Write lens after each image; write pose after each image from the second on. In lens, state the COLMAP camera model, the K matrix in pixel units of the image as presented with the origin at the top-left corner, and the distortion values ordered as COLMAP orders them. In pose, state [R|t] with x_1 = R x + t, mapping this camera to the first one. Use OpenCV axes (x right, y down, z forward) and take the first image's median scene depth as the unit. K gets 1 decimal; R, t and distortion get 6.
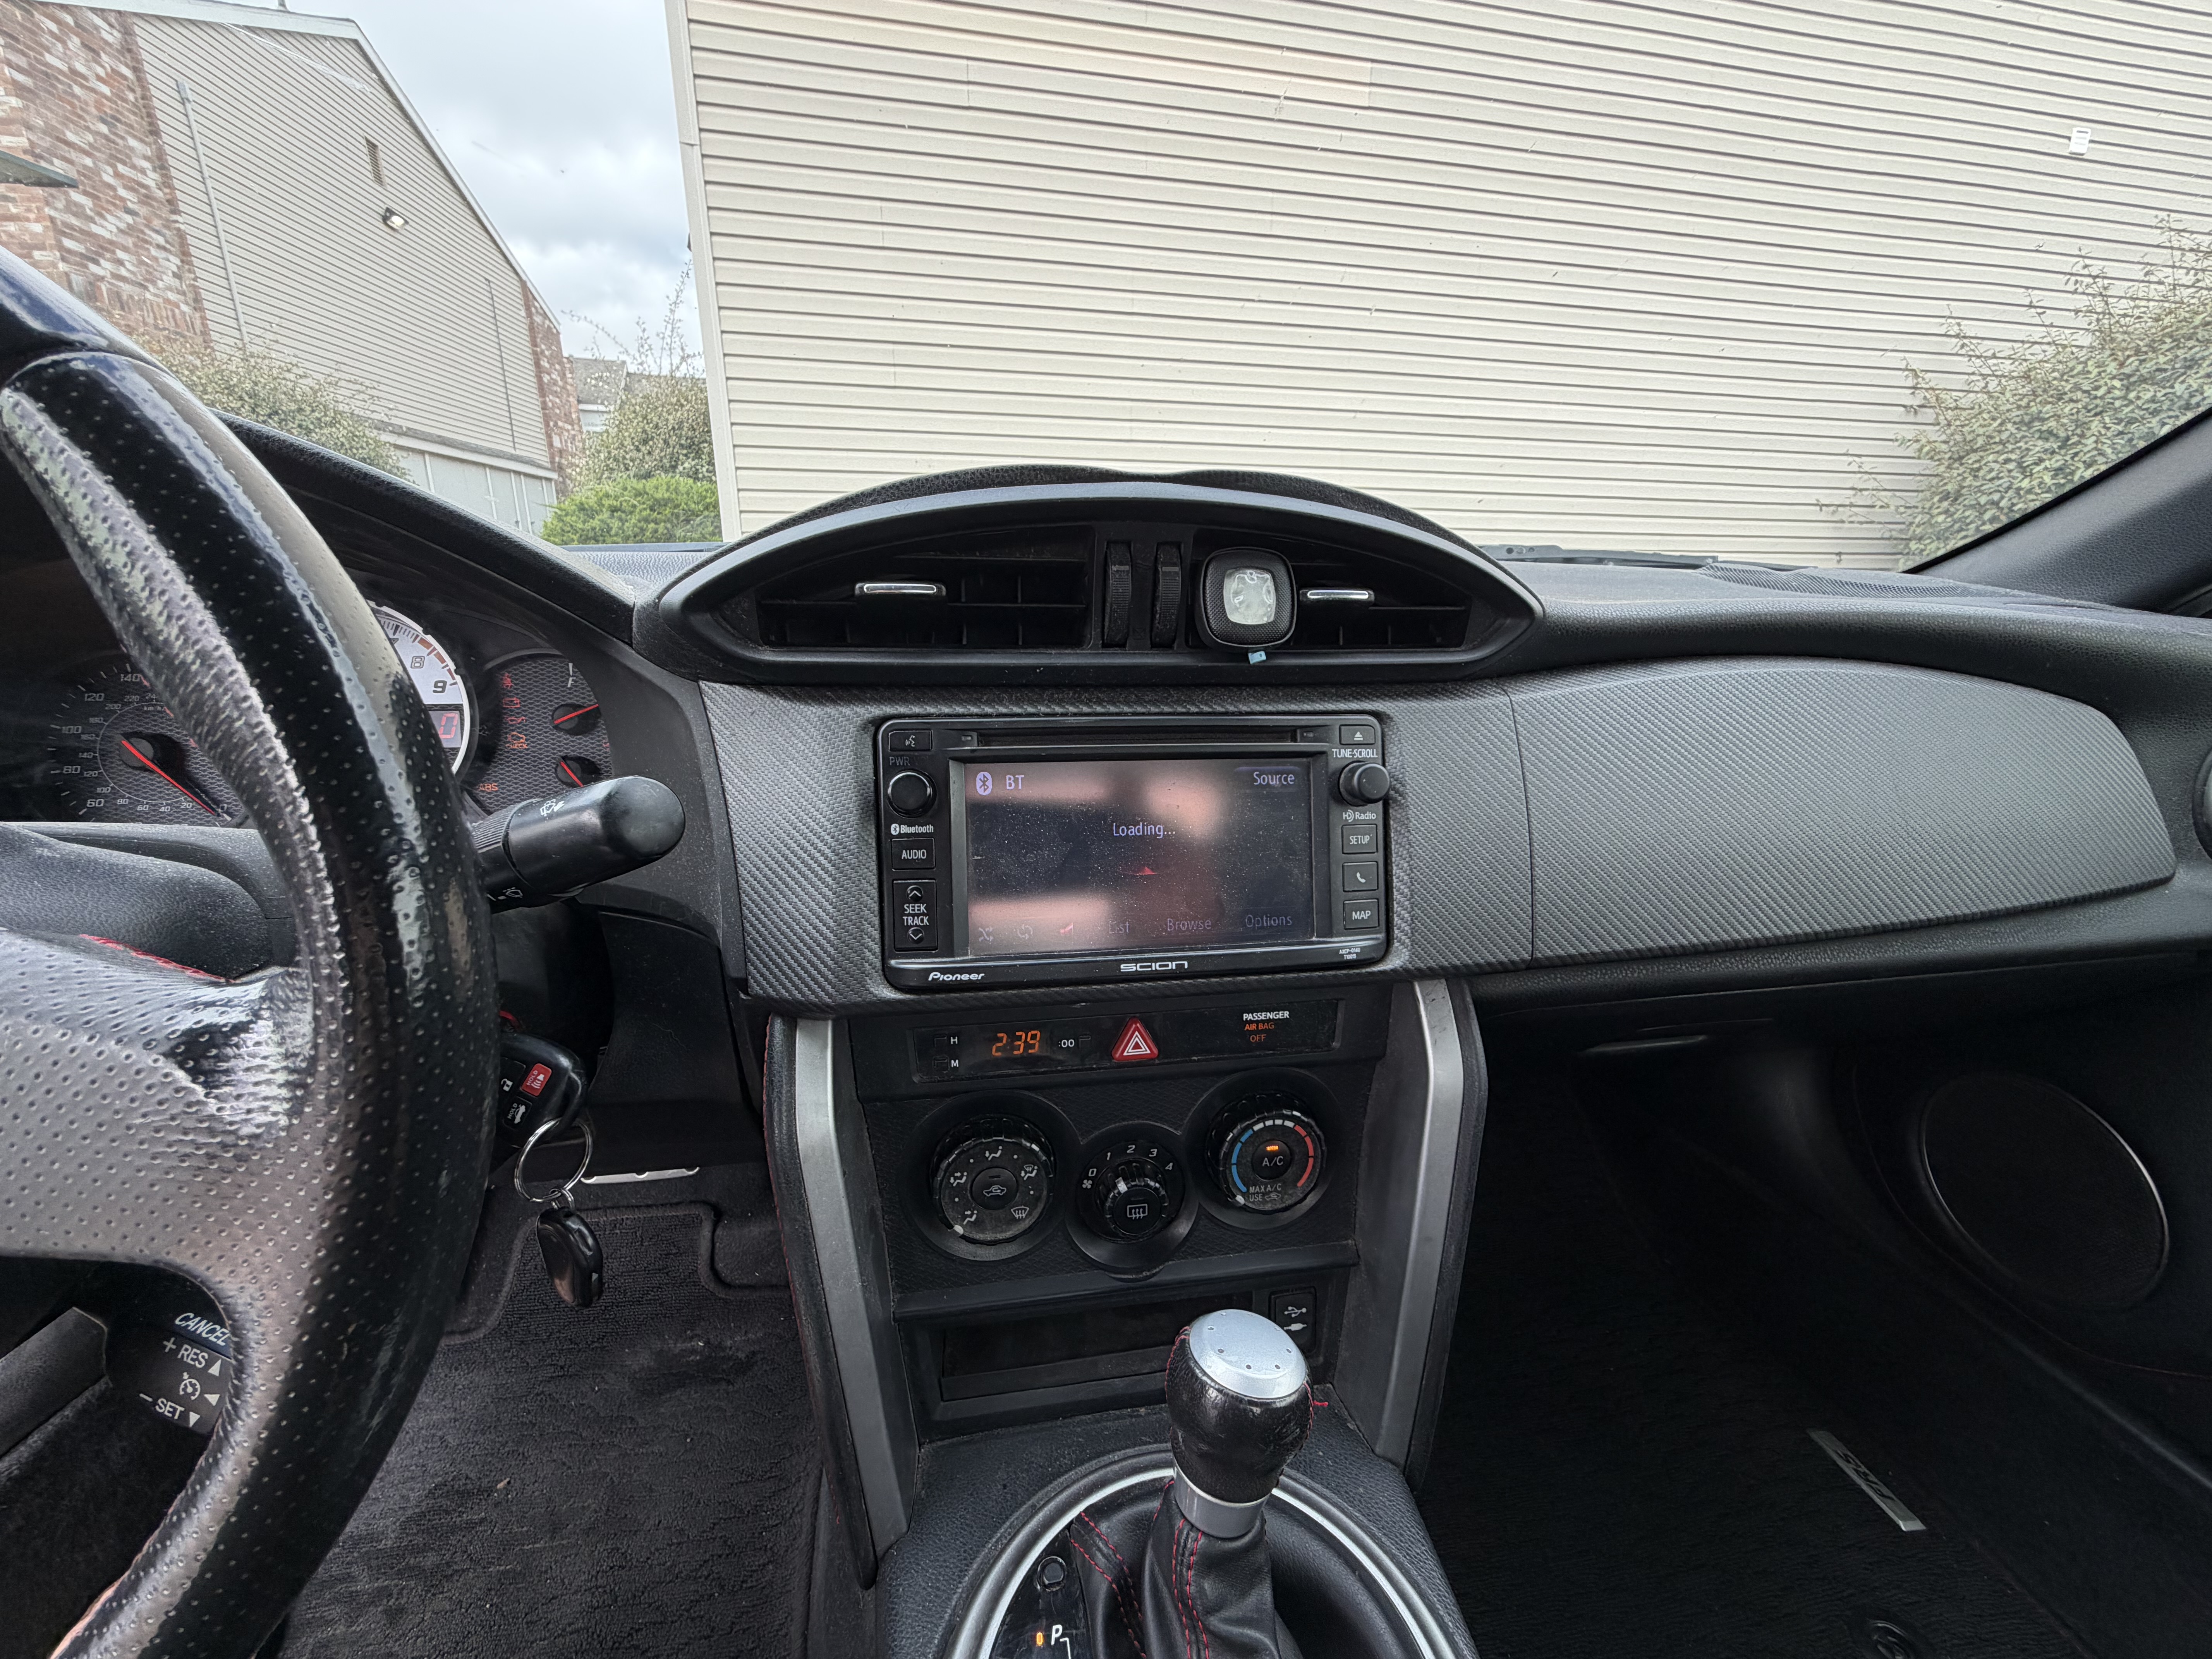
lens RADIAL K [[886.9, 0, 1102.5], [0, 886.9, 828.2], [0, 0, 1]] dist [-0.000302, 0.000367]
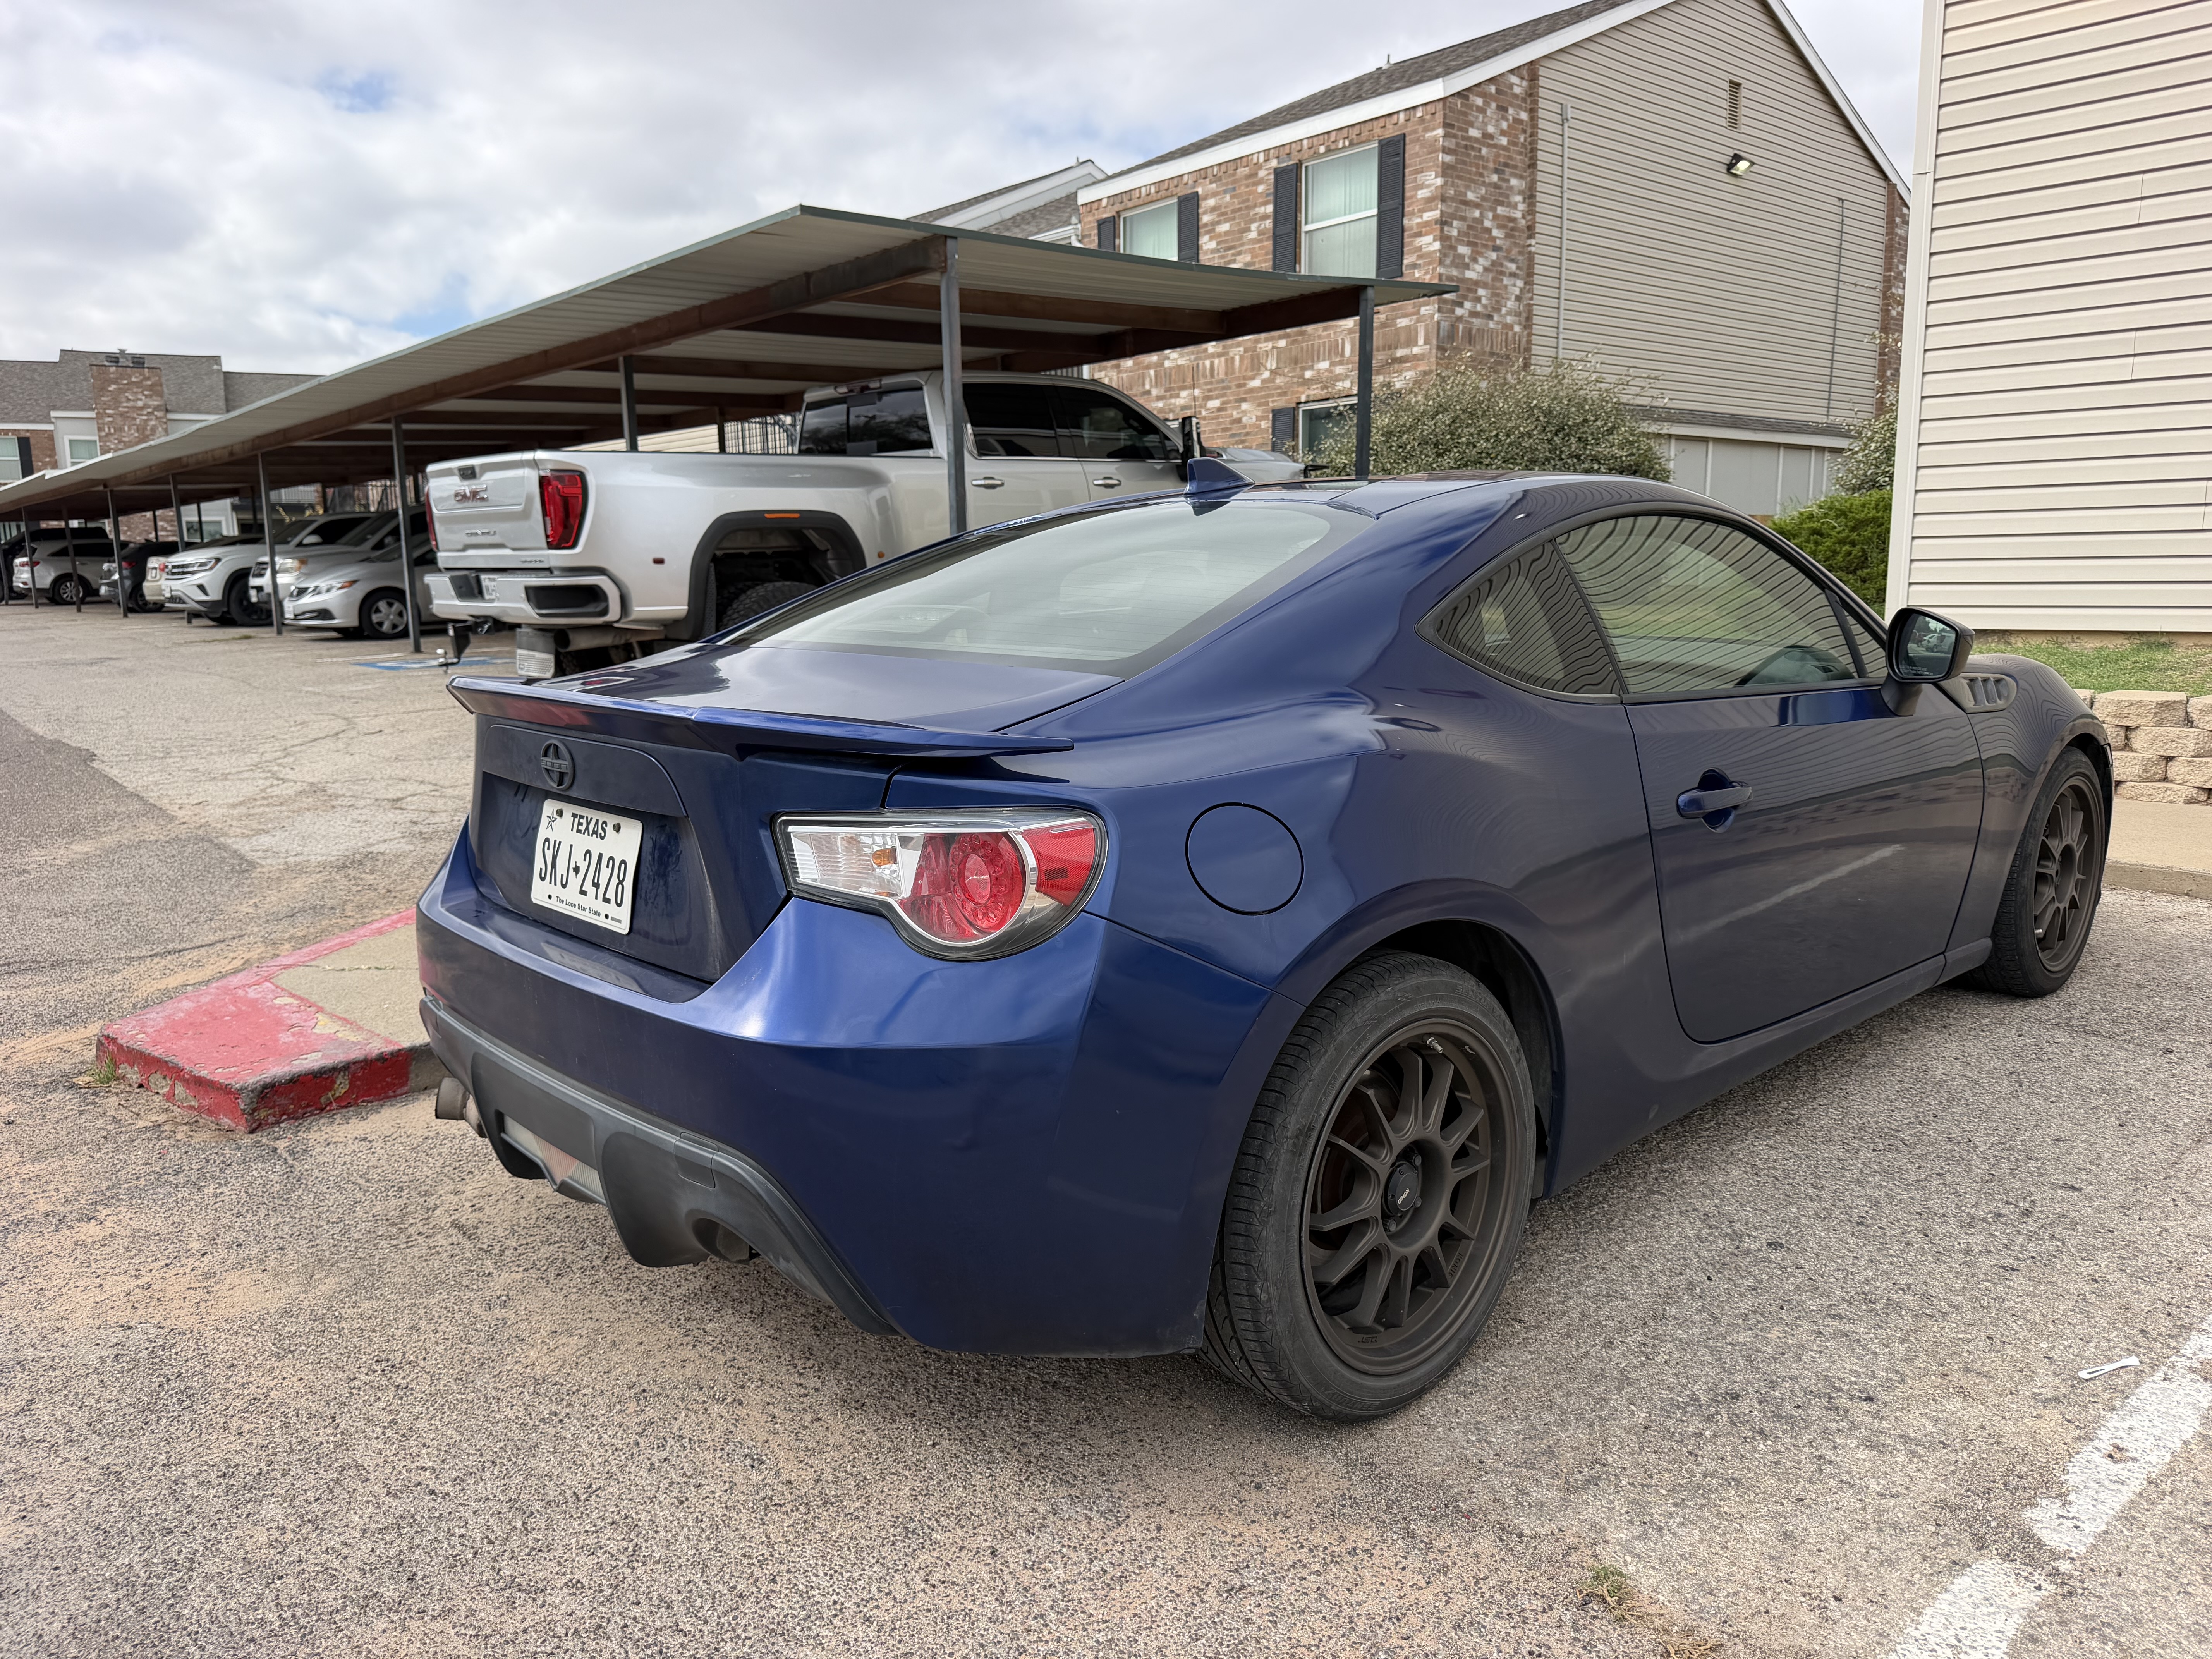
lens RADIAL K [[1577.3, 0, 1081.9], [0, 1577.3, 837.3], [0, 0, 1]] dist [0.000585, -0.006547]
pose [[0.523810, 0.127892, -0.842180, 4.891762], [-0.218974, 0.975657, 0.011967, 0.947484], [0.823210, 0.178147, 0.539064, -4.547574]]
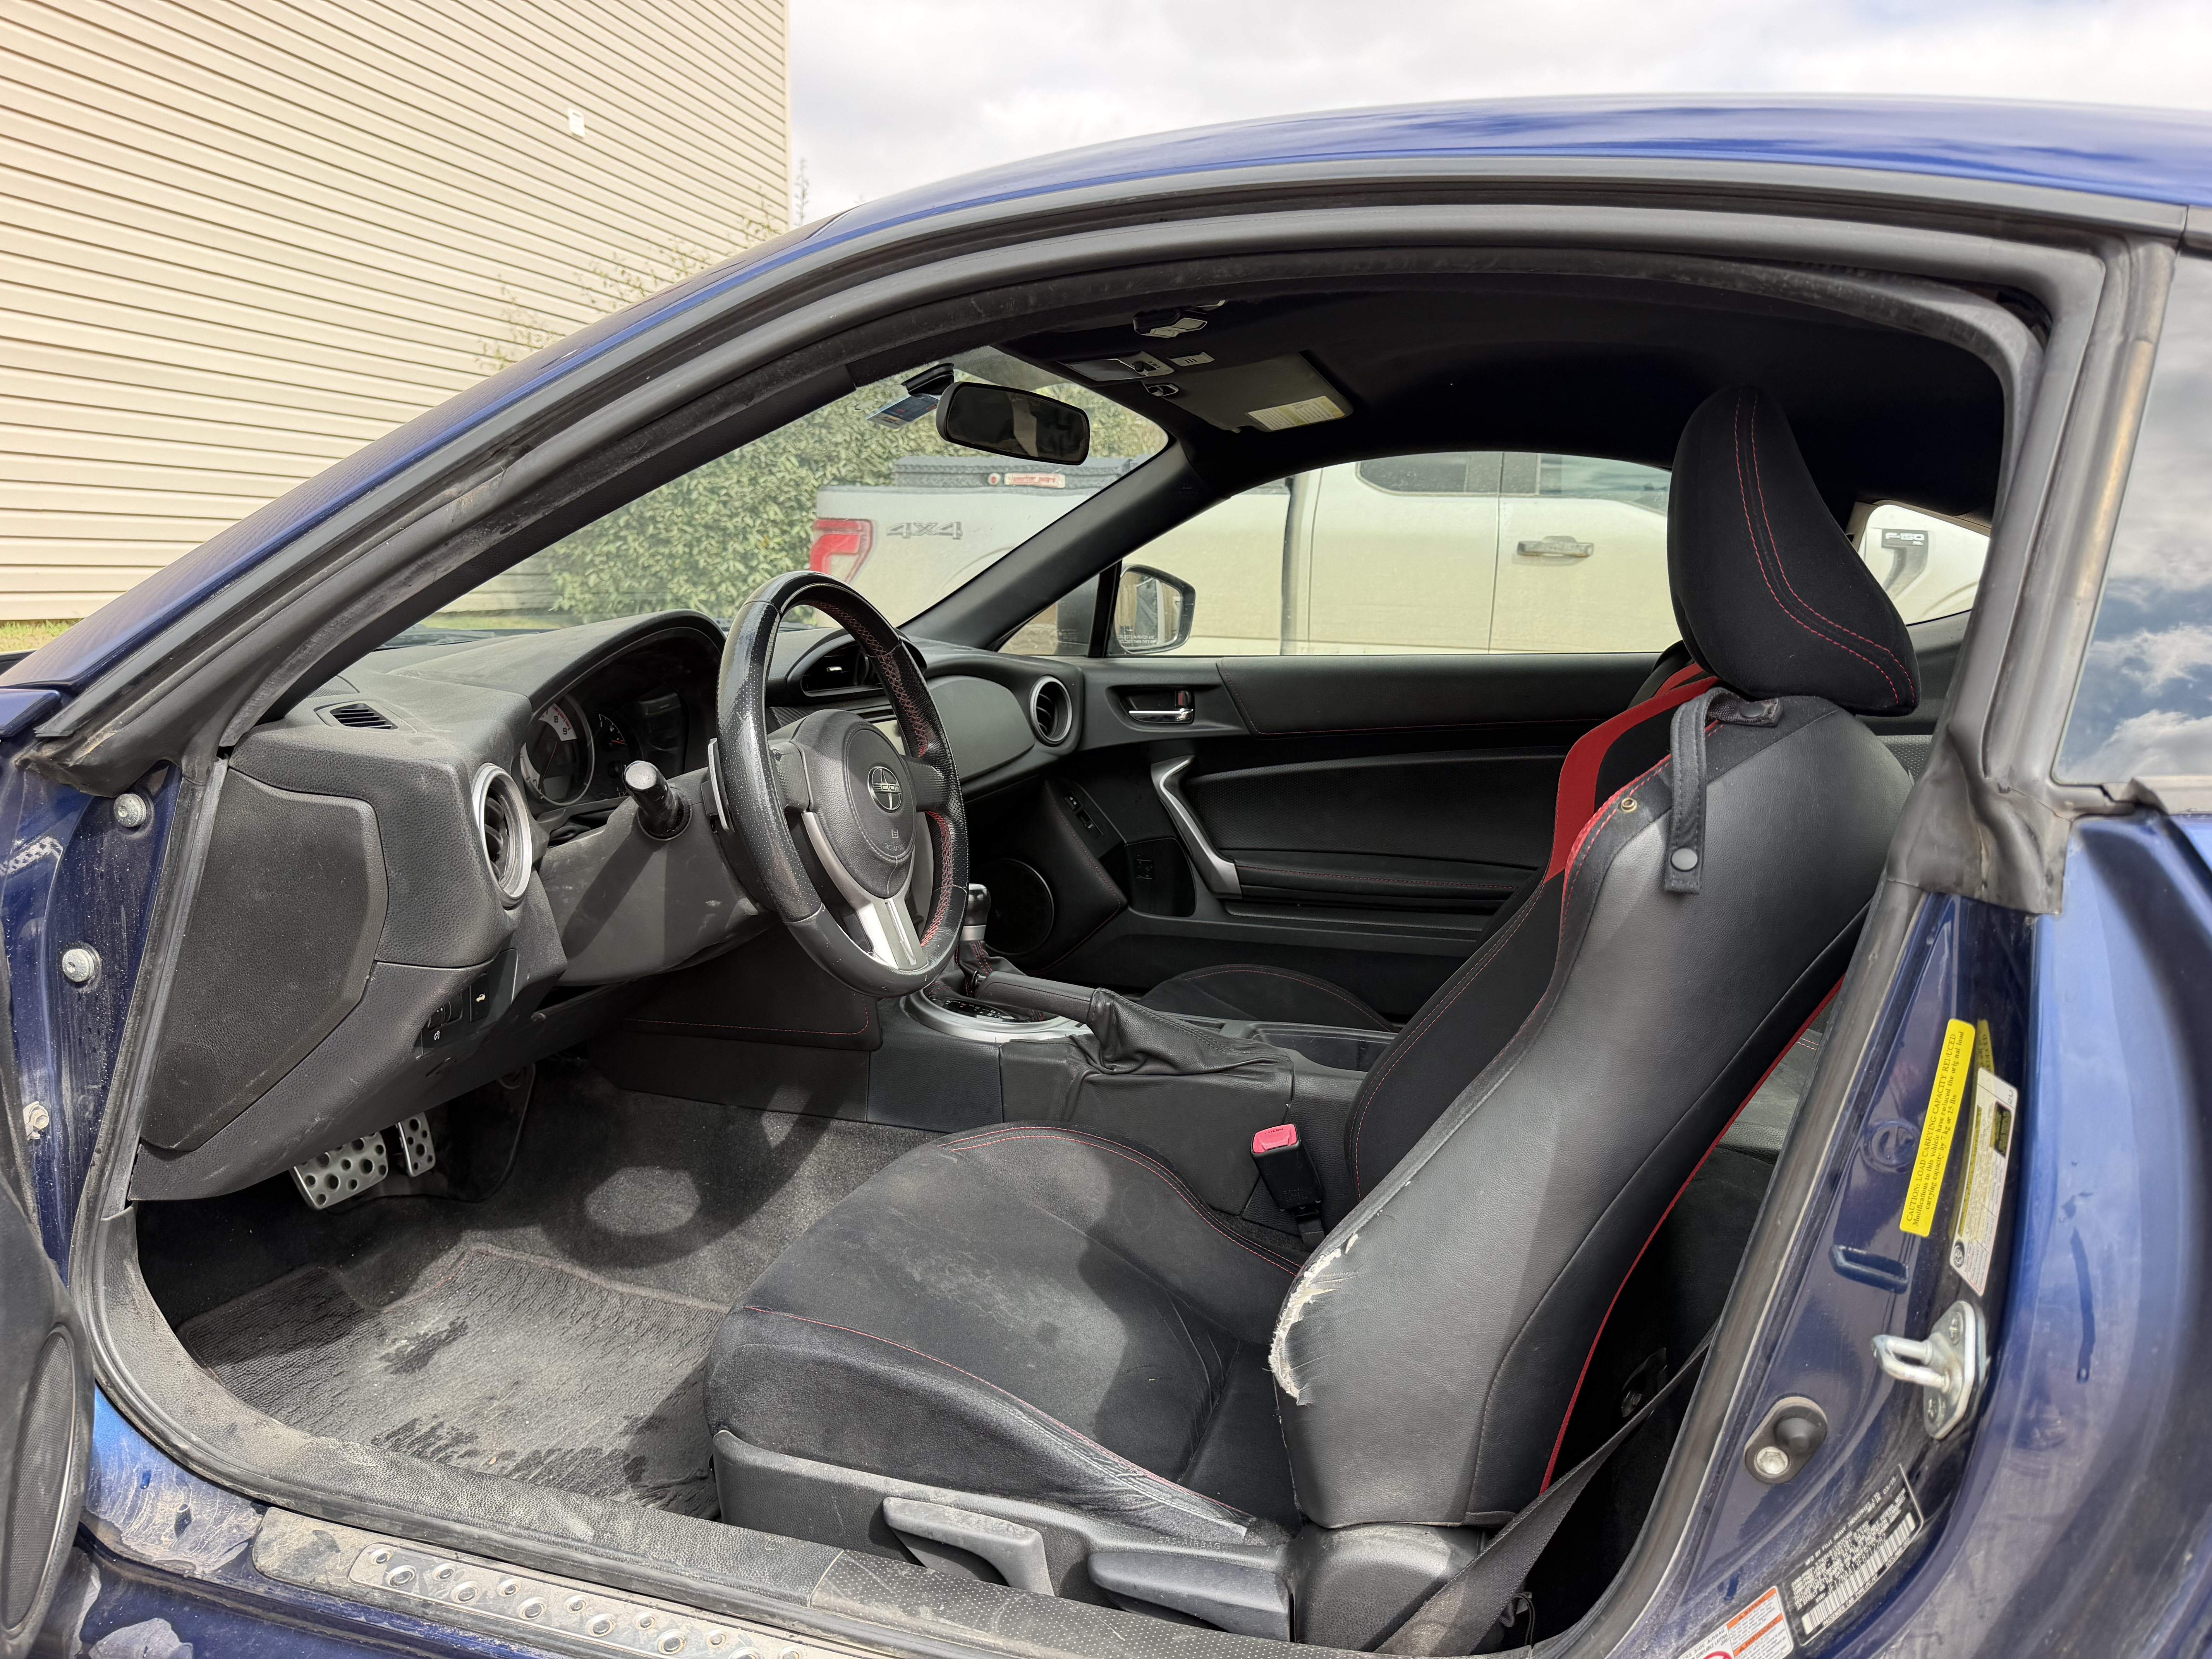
lens RADIAL K [[1517.7, 0, 1109.9], [0, 1517.7, 860.6], [0, 0, 1]] dist [0.035696, -0.000689]
pose [[0.437514, -0.165686, 0.883815, -2.468097], [0.238406, 0.969077, 0.063652, 0.135316], [-0.867032, 0.182859, 0.463486, -1.127149]]
